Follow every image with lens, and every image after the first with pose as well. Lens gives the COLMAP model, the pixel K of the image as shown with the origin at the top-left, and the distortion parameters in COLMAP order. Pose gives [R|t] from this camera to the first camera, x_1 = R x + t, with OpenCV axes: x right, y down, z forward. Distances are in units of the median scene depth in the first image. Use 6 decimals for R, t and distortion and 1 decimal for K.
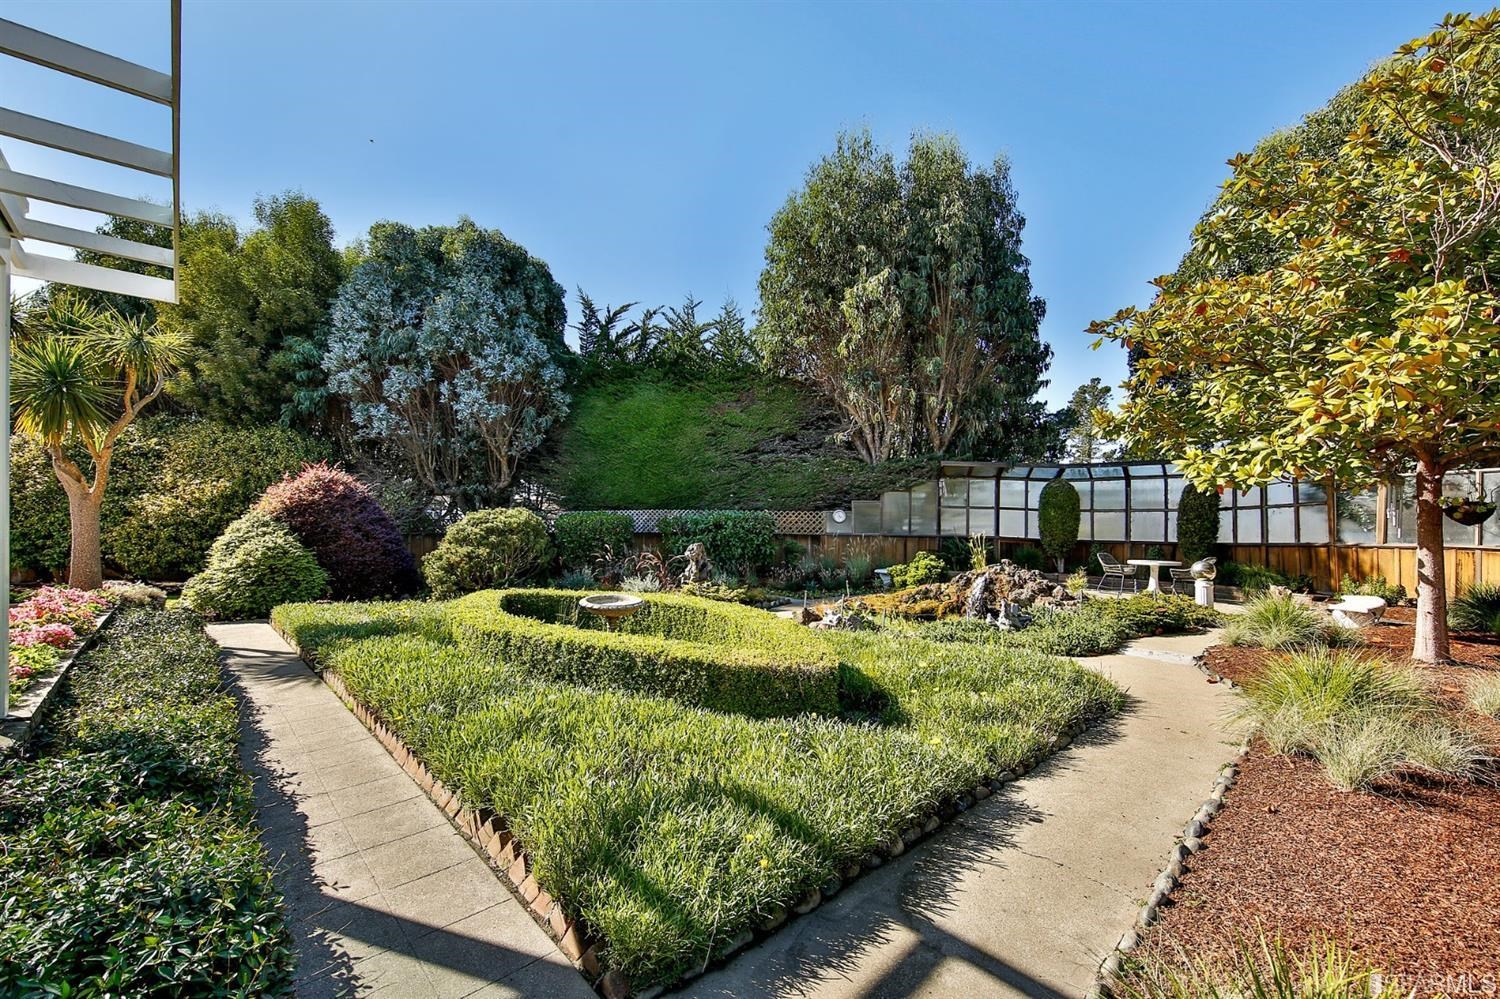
lens RADIAL K [[631.9, 0, 759.0], [0, 631.9, 508.0], [0, 0, 1]] dist [0.003250, -0.000335]
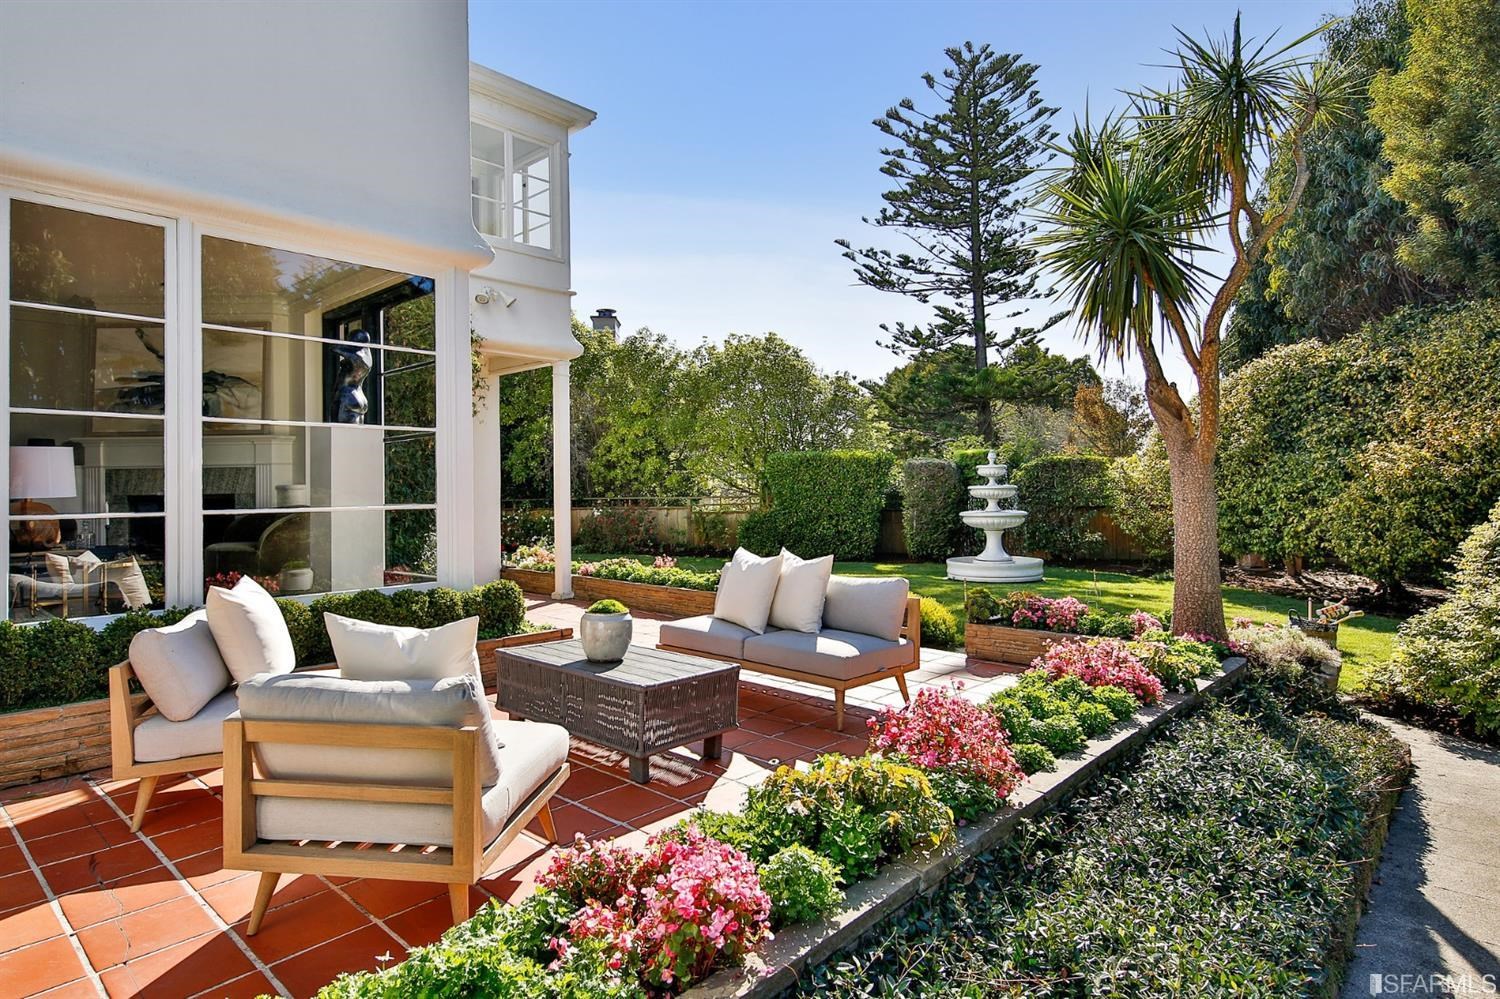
lens RADIAL K [[809.5, 0, 700.2], [0, 809.5, 470.7], [0, 0, 1]] dist [0.000999, -0.001552]
pose [[0.048809, -0.026529, -0.998456, -0.235801], [0.029340, 0.999254, -0.025116, 0.004673], [0.998377, -0.028069, 0.049551, 0.322290]]
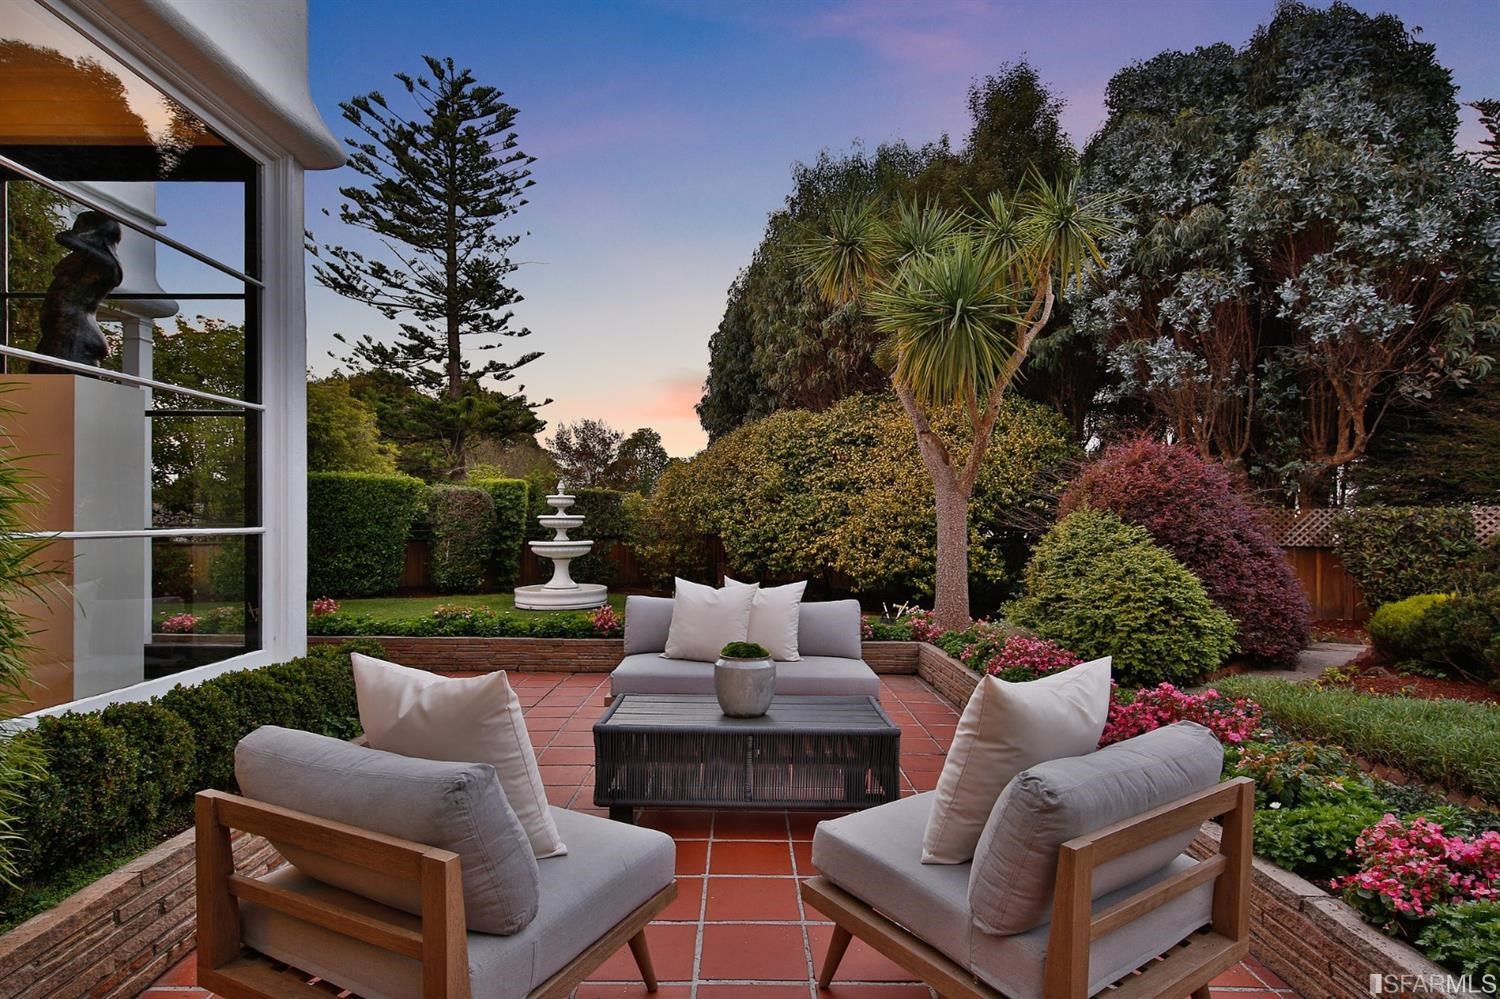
lens RADIAL K [[809.5, 0, 746.8], [0, 809.5, 514.8], [0, 0, 1]] dist [0.000999, -0.001552]
pose [[0.733243, -0.002733, -0.679962, -0.355405], [0.008807, 0.999946, 0.005478, 0.004353], [0.679910, -0.010005, 0.733227, 0.127737]]
